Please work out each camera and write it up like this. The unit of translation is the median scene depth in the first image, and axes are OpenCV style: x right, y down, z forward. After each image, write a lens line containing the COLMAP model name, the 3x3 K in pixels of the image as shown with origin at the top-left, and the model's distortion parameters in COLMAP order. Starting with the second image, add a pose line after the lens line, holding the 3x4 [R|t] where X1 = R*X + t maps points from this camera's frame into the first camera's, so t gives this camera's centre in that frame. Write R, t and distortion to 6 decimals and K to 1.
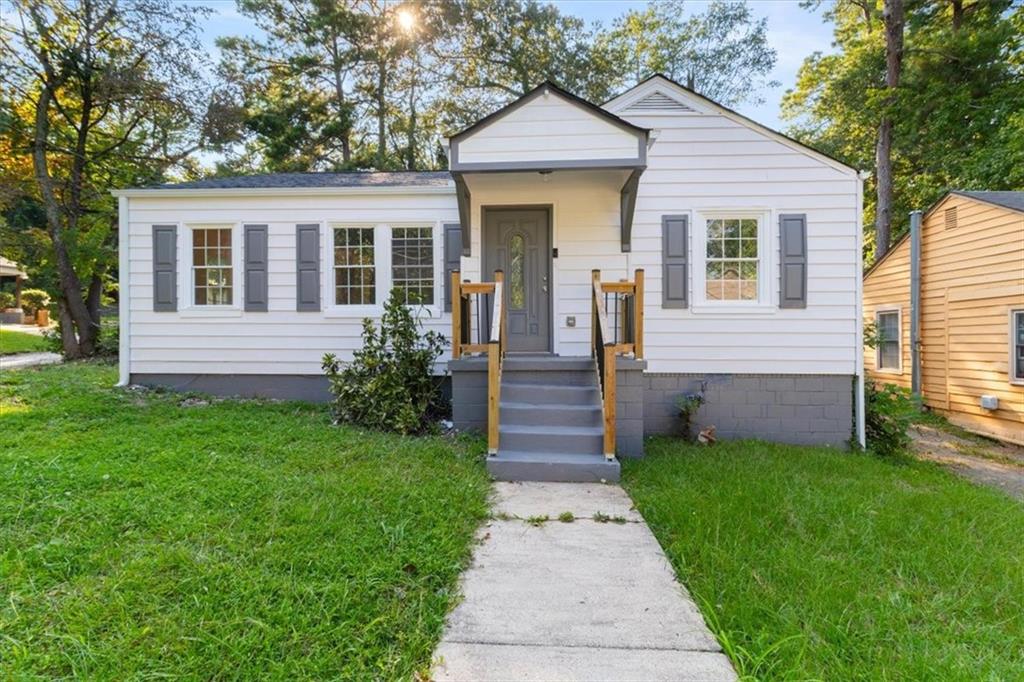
lens RADIAL K [[487.6, 0, 512.0], [0, 487.6, 341.0], [0, 0, 1]] dist [0.001344, -0.000029]
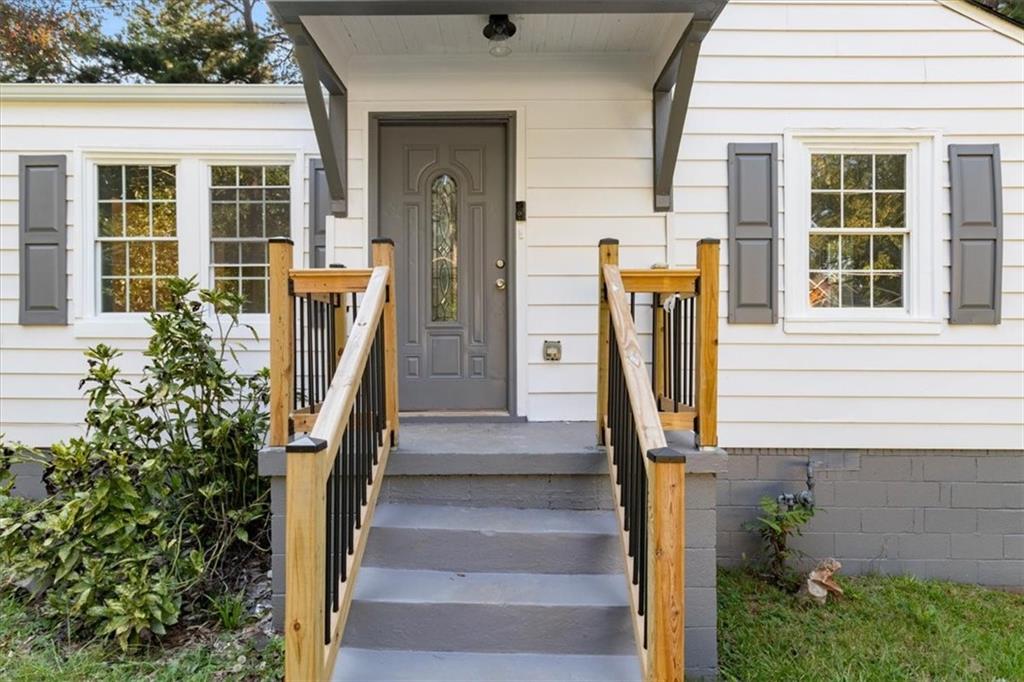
lens RADIAL K [[574.6, 0, 513.5], [0, 574.6, 345.7], [0, 0, 1]] dist [0.003992, 0.001238]
pose [[0.998948, 0.001813, 0.045827, 0.053272], [-0.001599, 0.999988, -0.004715, -0.040526], [-0.045835, 0.004637, 0.998938, 0.405871]]
